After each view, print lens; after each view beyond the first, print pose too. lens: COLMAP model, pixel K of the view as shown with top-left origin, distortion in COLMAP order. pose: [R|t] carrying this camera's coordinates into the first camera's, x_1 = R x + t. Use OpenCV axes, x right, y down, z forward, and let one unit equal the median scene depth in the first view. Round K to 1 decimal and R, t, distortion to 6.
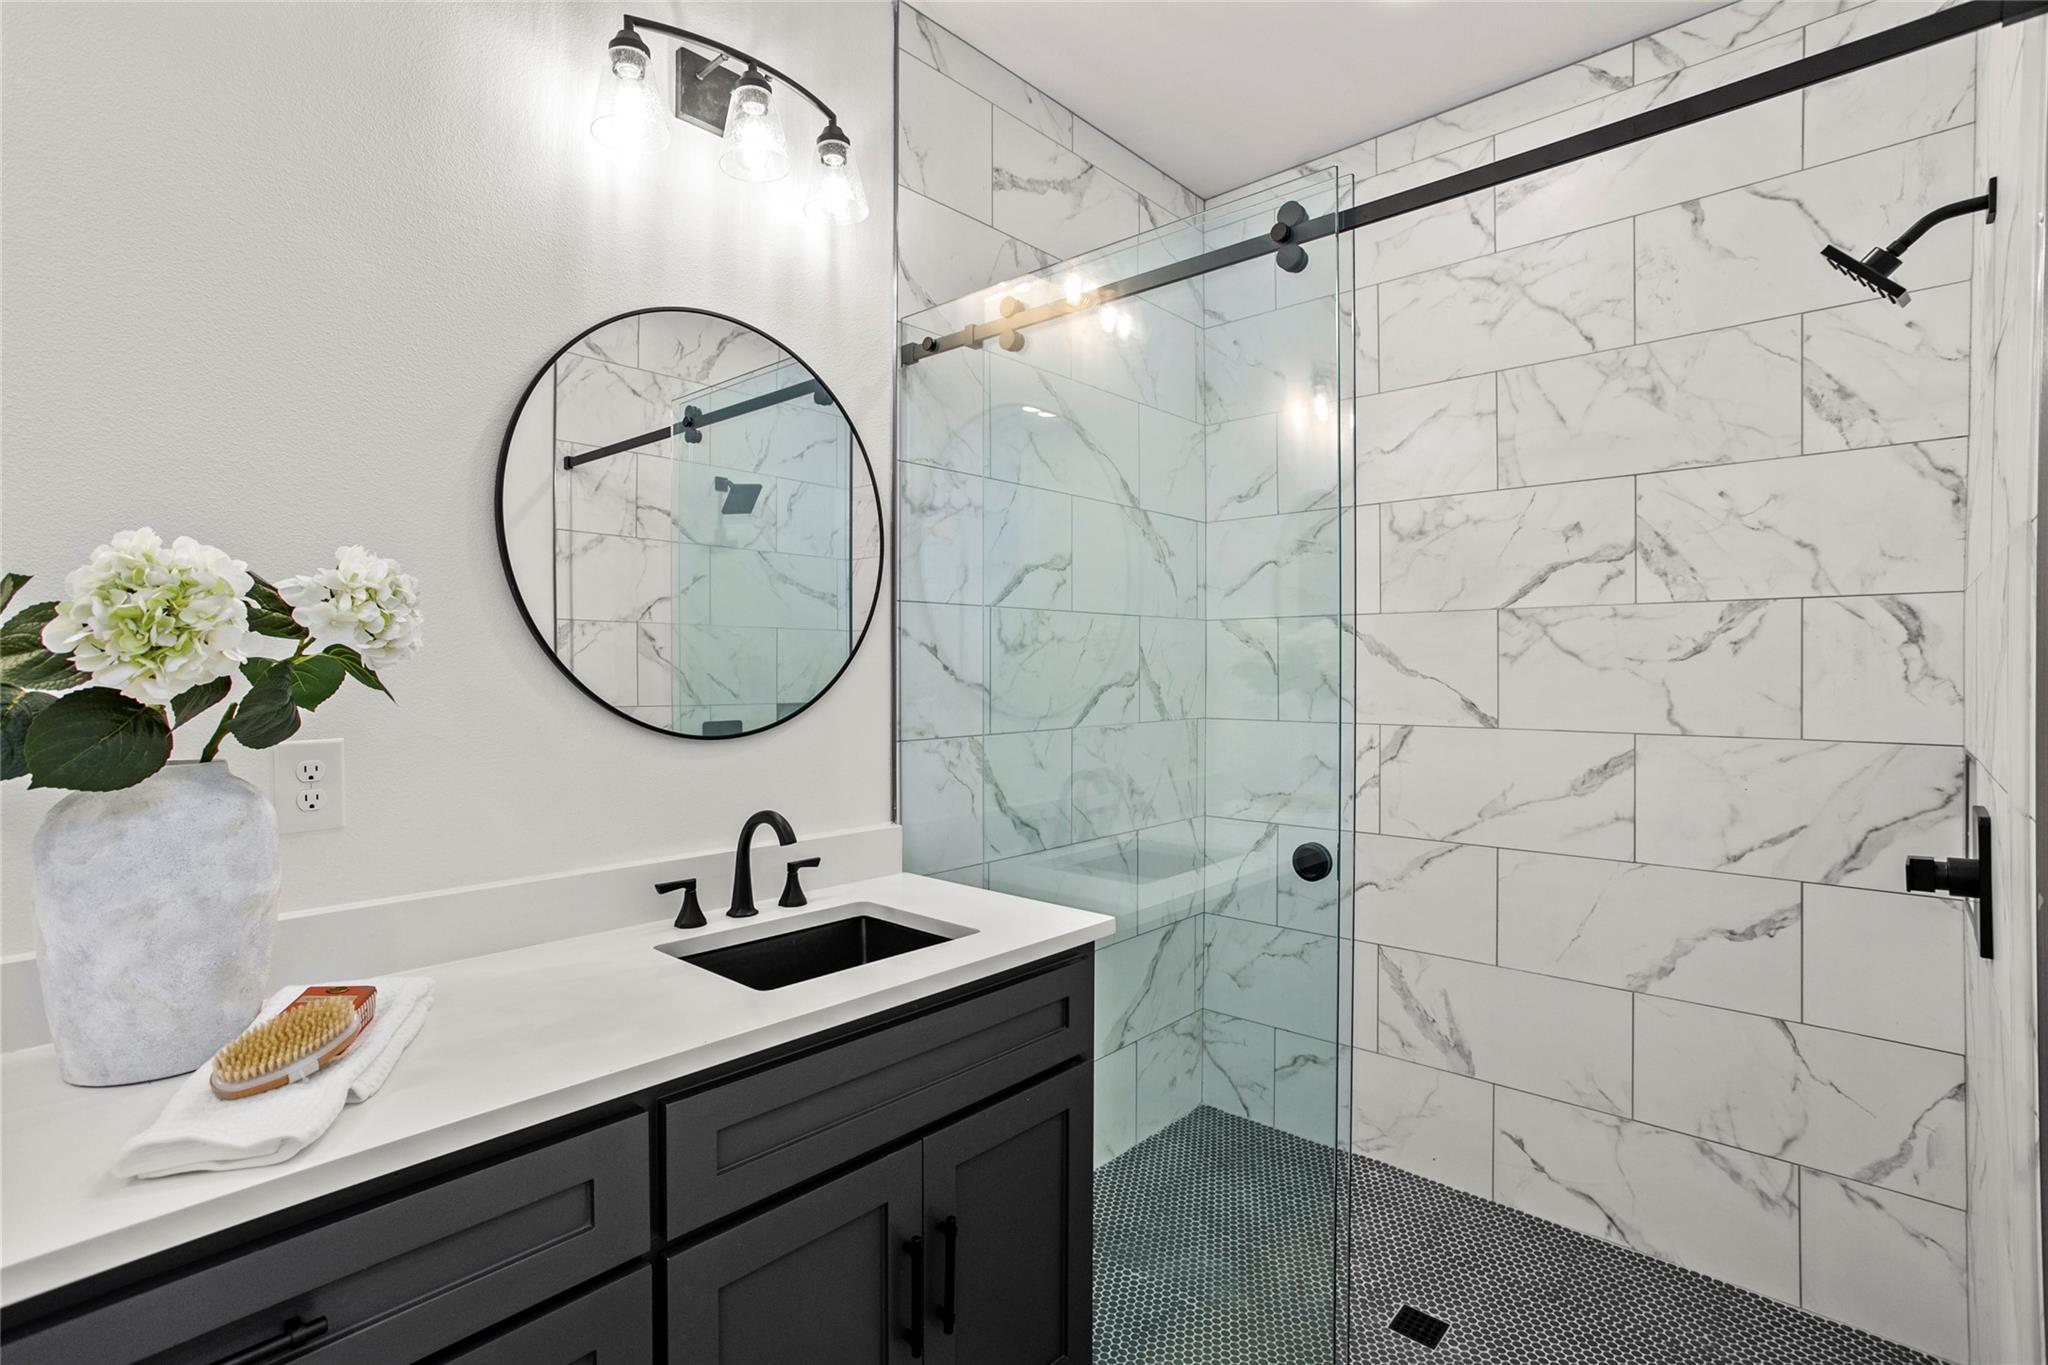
lens RADIAL K [[982.5, 0, 1007.2], [0, 982.5, 670.5], [0, 0, 1]] dist [-0.025099, 0.015414]
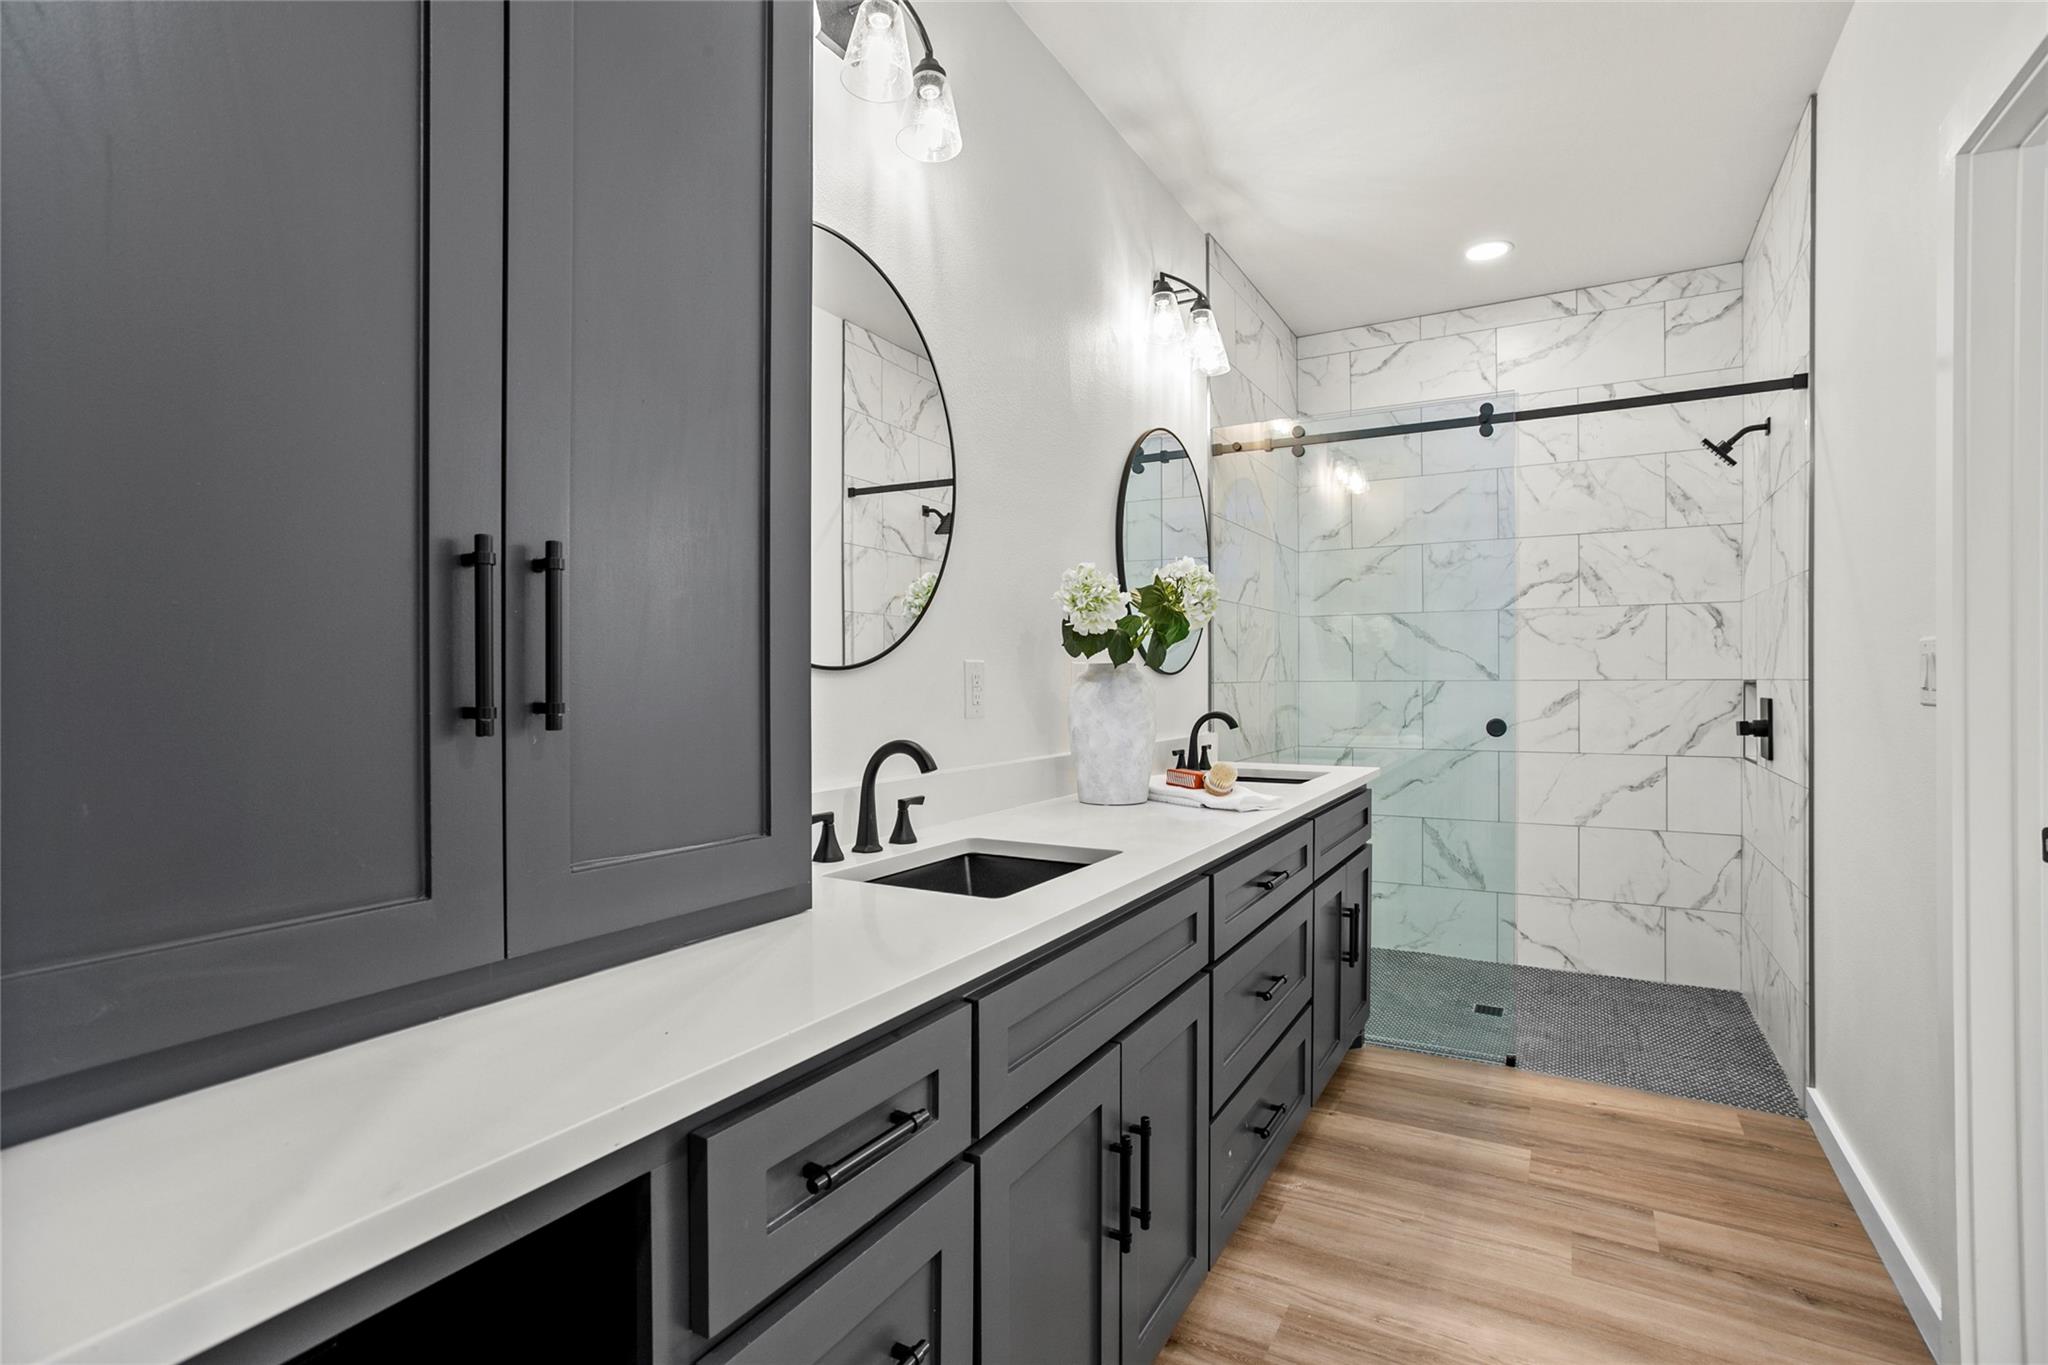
lens RADIAL K [[982.5, 0, 1032.9], [0, 982.5, 680.9], [0, 0, 1]] dist [-0.025099, 0.015414]
pose [[0.974444, -0.003582, 0.224604, -0.703843], [0.003648, 0.999993, 0.000117, 0.060692], [-0.224603, 0.000705, 0.974450, -0.493348]]
